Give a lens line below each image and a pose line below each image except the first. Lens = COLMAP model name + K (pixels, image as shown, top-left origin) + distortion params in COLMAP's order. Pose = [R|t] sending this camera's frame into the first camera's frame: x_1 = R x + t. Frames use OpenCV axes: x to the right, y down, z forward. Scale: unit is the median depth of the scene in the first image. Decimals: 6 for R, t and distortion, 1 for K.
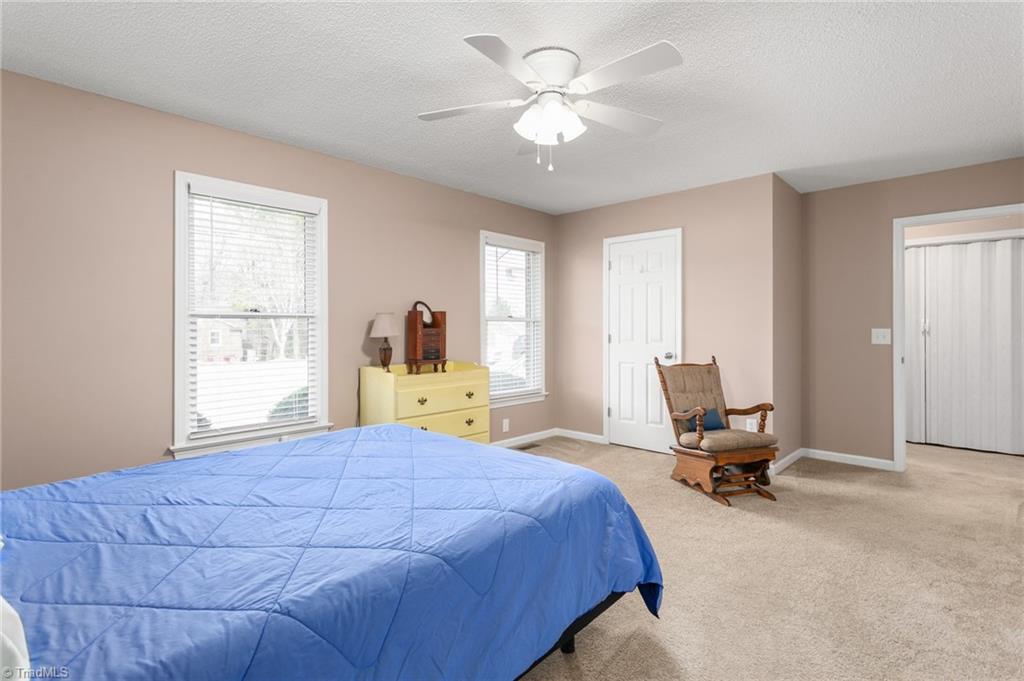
lens RADIAL K [[495.2, 0, 511.7], [0, 495.2, 333.1], [0, 0, 1]] dist [0.001325, 0.000123]
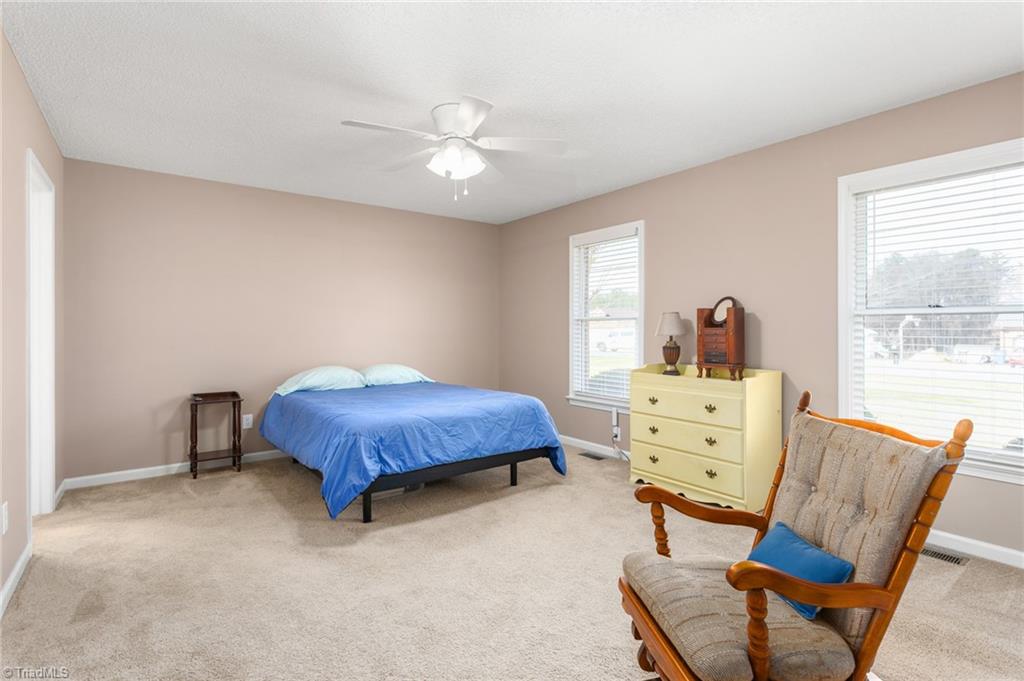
lens RADIAL K [[495.2, 0, 511.8], [0, 495.2, 335.1], [0, 0, 1]] dist [0.001325, 0.000123]
pose [[-0.160868, 0.015799, -0.986849, 0.772538], [-0.006216, 0.999836, 0.017020, -0.008495], [0.986956, 0.008872, -0.160743, 0.805146]]
